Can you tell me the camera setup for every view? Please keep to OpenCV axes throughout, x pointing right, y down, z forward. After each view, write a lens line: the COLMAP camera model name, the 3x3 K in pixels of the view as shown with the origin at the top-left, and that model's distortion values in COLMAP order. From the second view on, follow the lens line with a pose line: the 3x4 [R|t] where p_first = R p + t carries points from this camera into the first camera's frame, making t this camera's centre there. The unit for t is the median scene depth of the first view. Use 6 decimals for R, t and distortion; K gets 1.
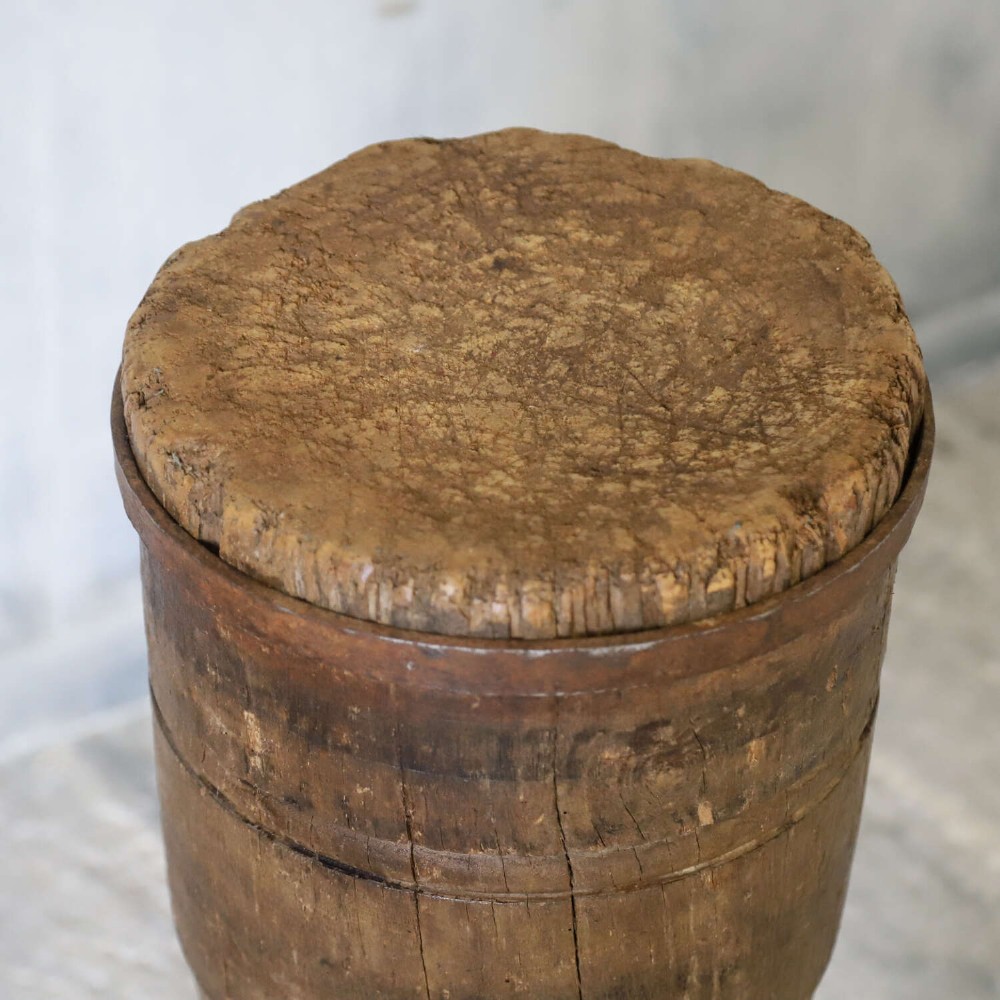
lens RADIAL K [[3209.0, 0, 488.1], [0, 3209.0, 540.5], [0, 0, 1]] dist [0.257099, 0.000000]
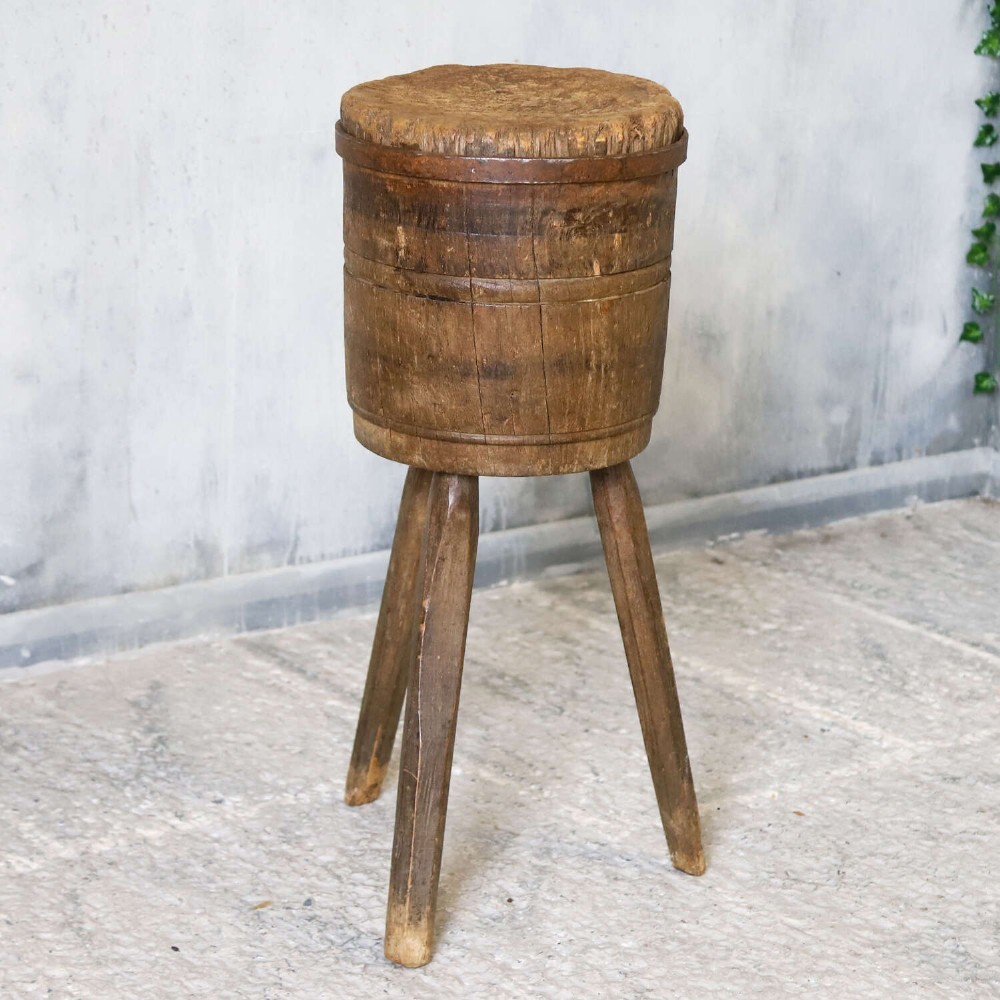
lens RADIAL K [[2610.3, 0, 494.1], [0, 2610.3, 532.7], [0, 0, 1]] dist [0.132577, 0.000000]
pose [[0.998789, -0.006696, 0.048746, -0.099450], [0.021891, 0.947716, -0.318364, 0.863972], [-0.044065, 0.319046, 0.946714, -0.720604]]
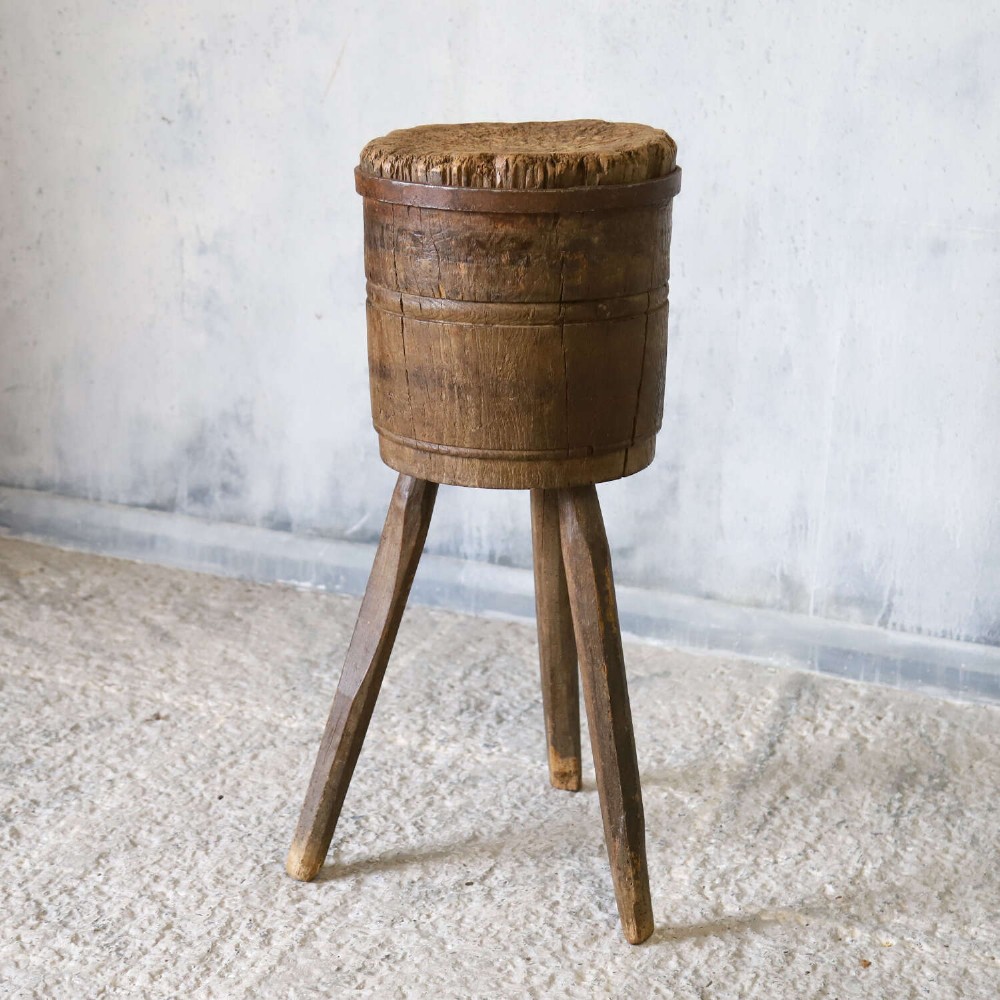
lens RADIAL K [[2108.5, 0, 545.4], [0, 2108.5, 497.4], [0, 0, 1]] dist [0.131850, 0.000000]
pose [[0.574733, 0.207897, -0.791493, 1.432226], [-0.491583, 0.860949, -0.130816, 0.395271], [0.654239, 0.464269, 0.597015, 0.153738]]
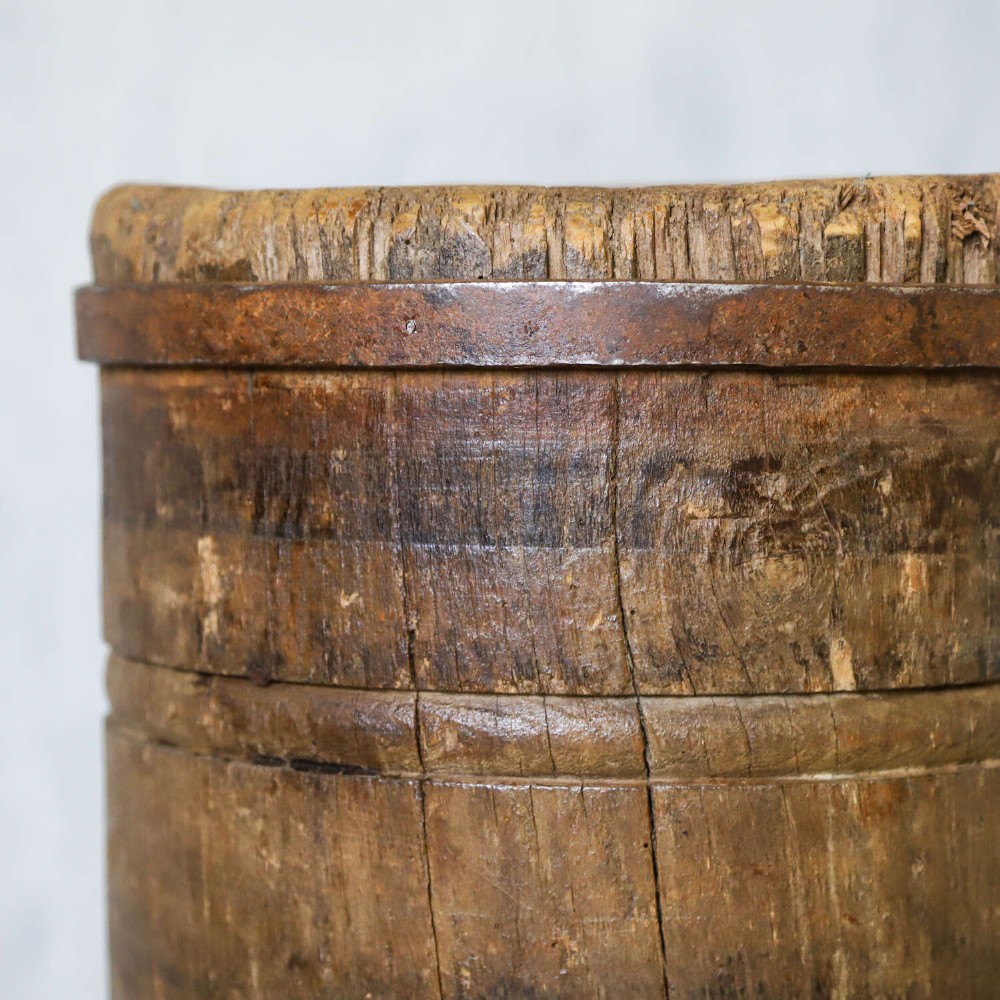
lens RADIAL K [[3209.0, 0, 491.7], [0, 3209.0, 515.3], [0, 0, 1]] dist [0.257099, 0.000000]
pose [[0.995215, -0.005235, -0.097570, 0.060160], [-0.049373, 0.834765, -0.548388, 0.440612], [0.084319, 0.550581, 0.830512, 0.401047]]
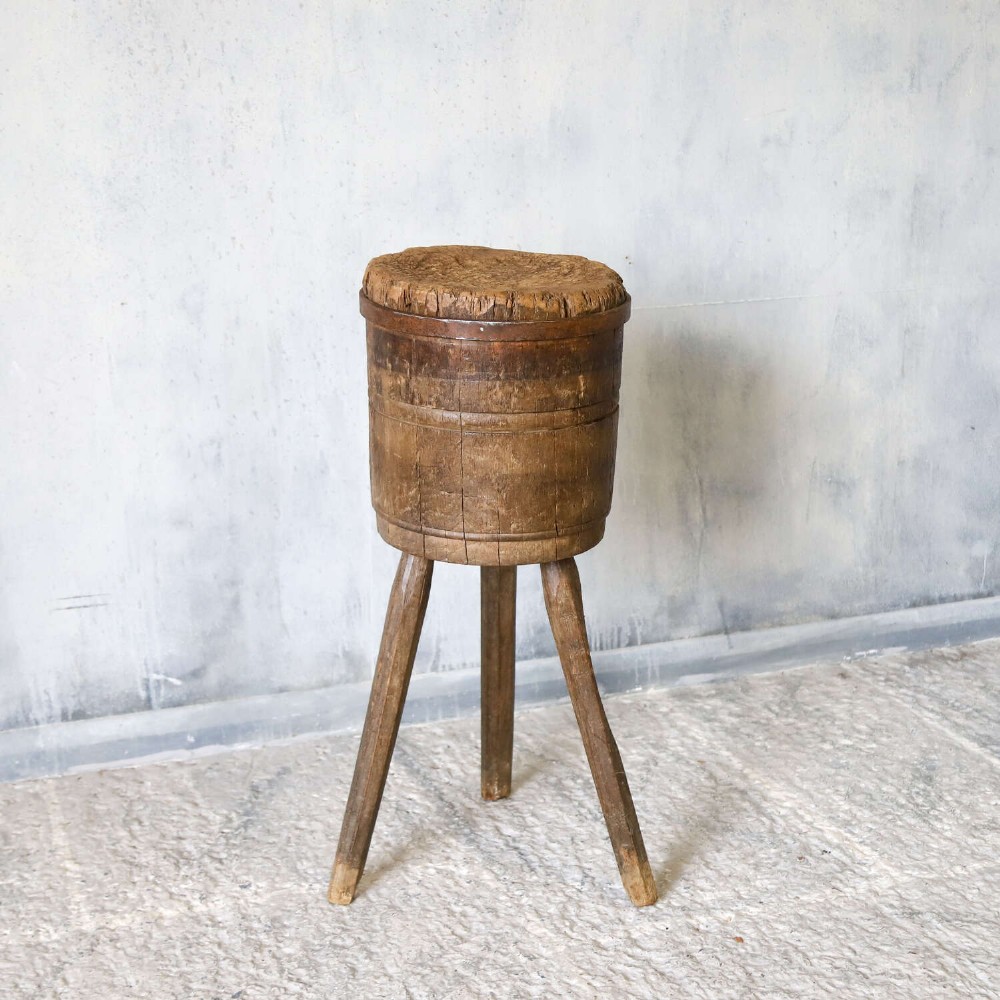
lens RADIAL K [[1805.4, 0, 497.1], [0, 1805.4, 532.2], [0, 0, 1]] dist [0.028585, 0.000000]
pose [[0.957275, 0.018660, -0.288575, 0.558610], [-0.112725, 0.943054, -0.312957, 0.571876], [0.266302, 0.332116, 0.904866, -0.254785]]
